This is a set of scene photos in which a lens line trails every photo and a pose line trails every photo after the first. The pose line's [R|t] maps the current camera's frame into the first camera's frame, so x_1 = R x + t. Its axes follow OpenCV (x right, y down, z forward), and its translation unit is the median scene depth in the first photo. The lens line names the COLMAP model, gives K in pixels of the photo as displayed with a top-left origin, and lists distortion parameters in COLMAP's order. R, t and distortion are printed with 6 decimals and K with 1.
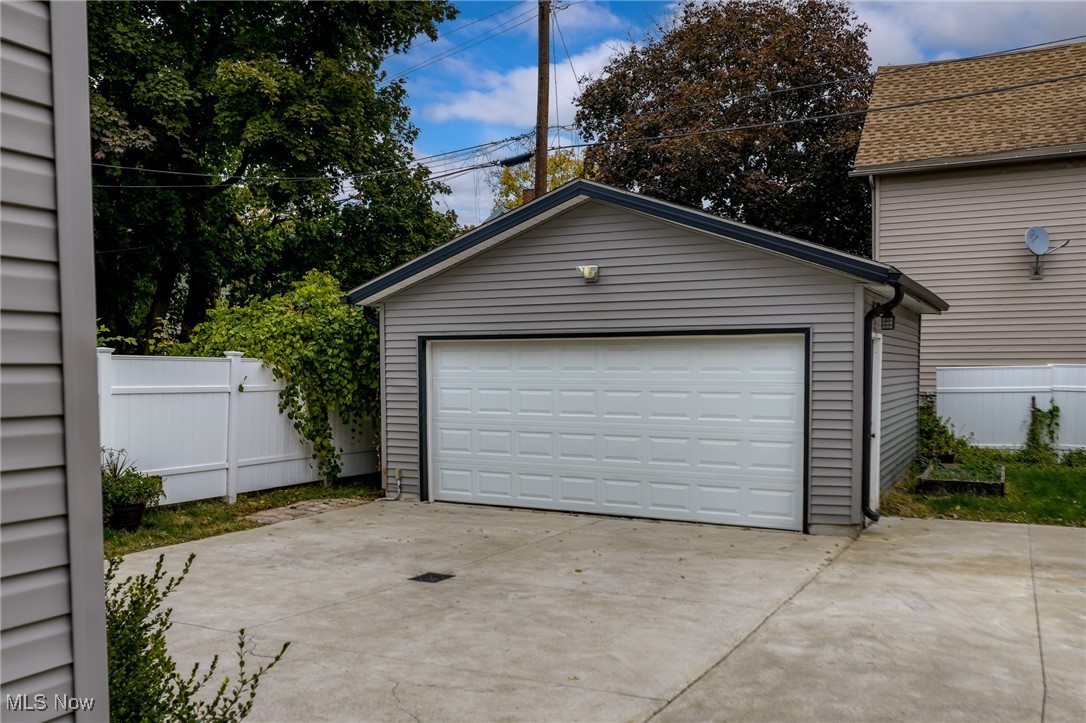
lens RADIAL K [[911.1, 0, 543.6], [0, 911.1, 412.5], [0, 0, 1]] dist [0.006942, -0.000253]
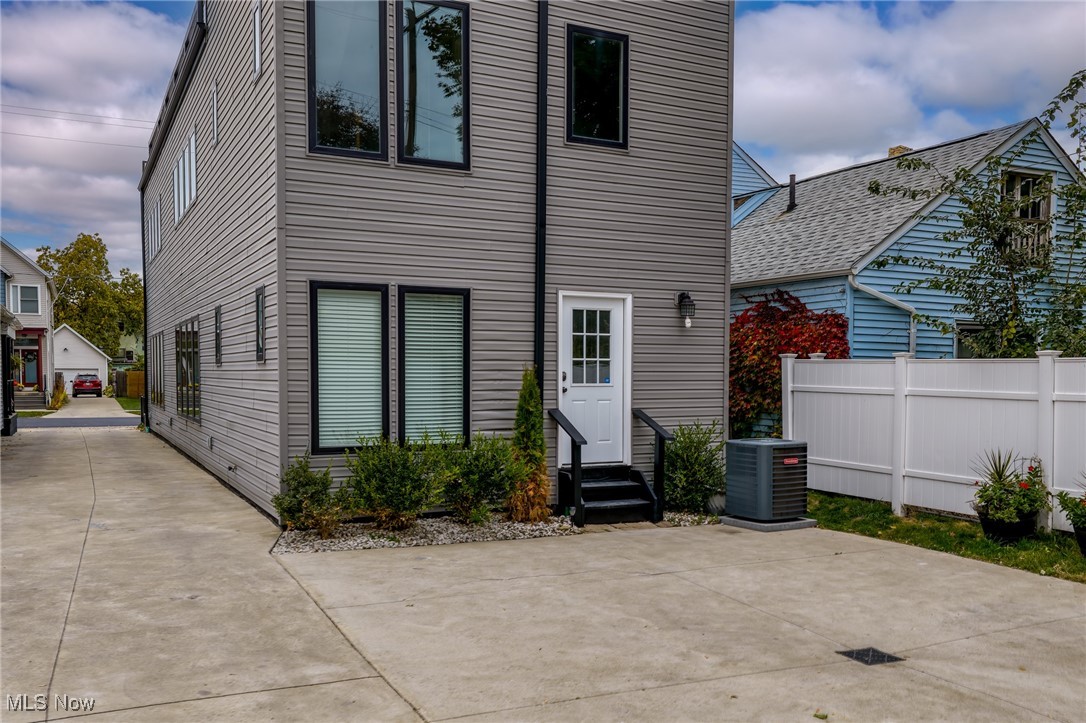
lens RADIAL K [[911.1, 0, 543.6], [0, 911.1, 412.5], [0, 0, 1]] dist [0.006942, -0.000253]
pose [[-0.573274, 0.035171, -0.818609, 0.811016], [-0.041882, 0.996514, 0.072146, -0.074271], [0.818293, 0.075645, -0.569802, 1.543715]]
